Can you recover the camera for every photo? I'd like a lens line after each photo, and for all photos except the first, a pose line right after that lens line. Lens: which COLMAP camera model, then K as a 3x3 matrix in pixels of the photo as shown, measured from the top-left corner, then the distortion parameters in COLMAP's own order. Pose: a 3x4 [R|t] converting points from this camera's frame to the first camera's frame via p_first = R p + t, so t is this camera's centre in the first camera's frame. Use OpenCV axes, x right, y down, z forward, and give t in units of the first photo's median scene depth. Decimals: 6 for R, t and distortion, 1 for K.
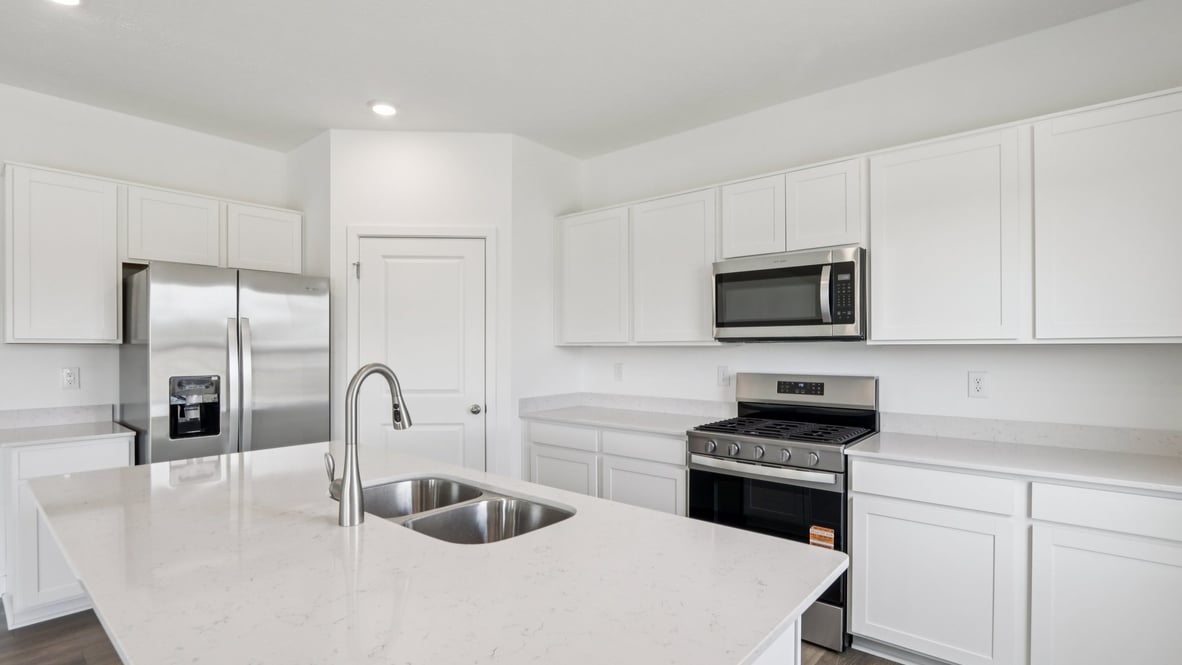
lens RADIAL K [[558.1, 0, 591.2], [0, 558.1, 348.1], [0, 0, 1]] dist [-0.000876, -0.000025]
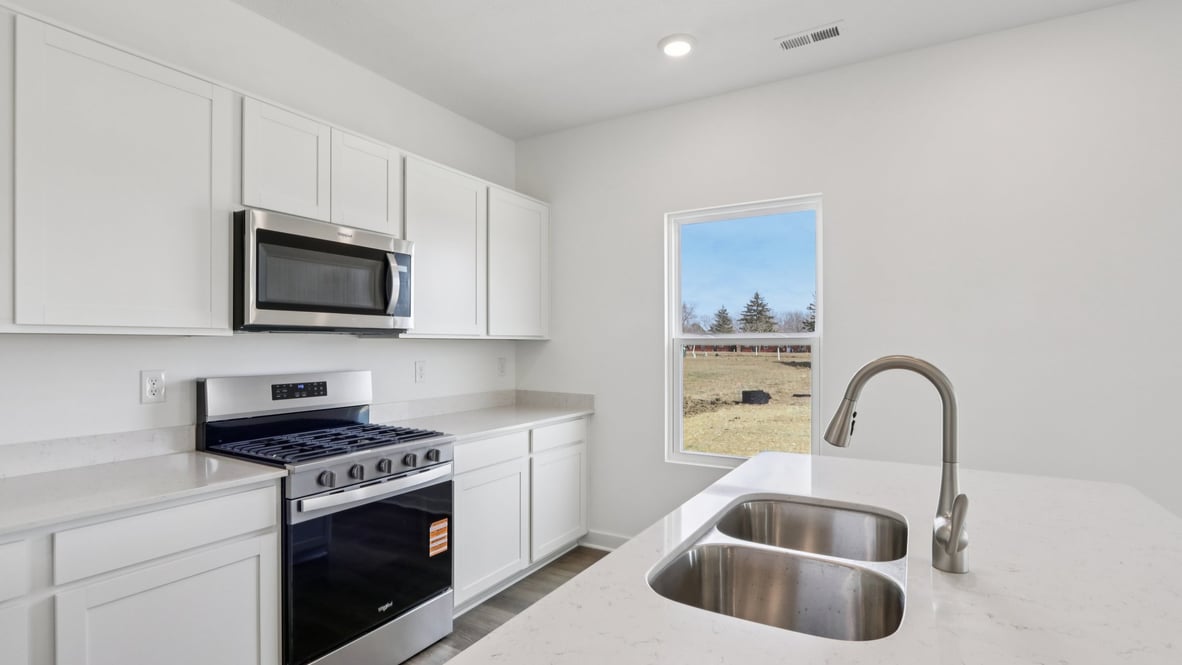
lens RADIAL K [[558.1, 0, 591.2], [0, 558.1, 348.1], [0, 0, 1]] dist [-0.000876, -0.000025]
pose [[-0.170870, -0.002548, 0.985290, -0.501935], [0.003057, 0.999990, 0.003116, 0.009753], [-0.985289, 0.003544, -0.170860, 0.742145]]
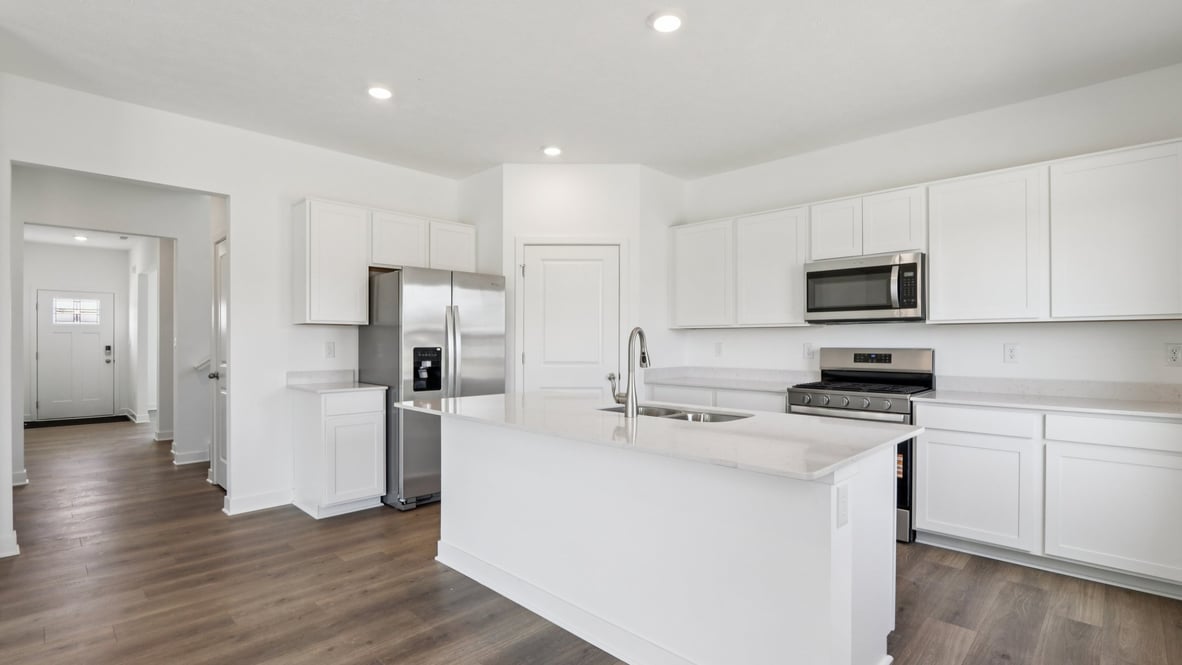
lens RADIAL K [[552.6, 0, 595.0], [0, 552.6, 340.3], [0, 0, 1]] dist [0.000360, -0.000085]
pose [[0.997955, 0.001787, -0.063896, -0.200346], [-0.002008, 0.999992, -0.003385, 0.036123], [0.063889, 0.003506, 0.997951, -0.352228]]
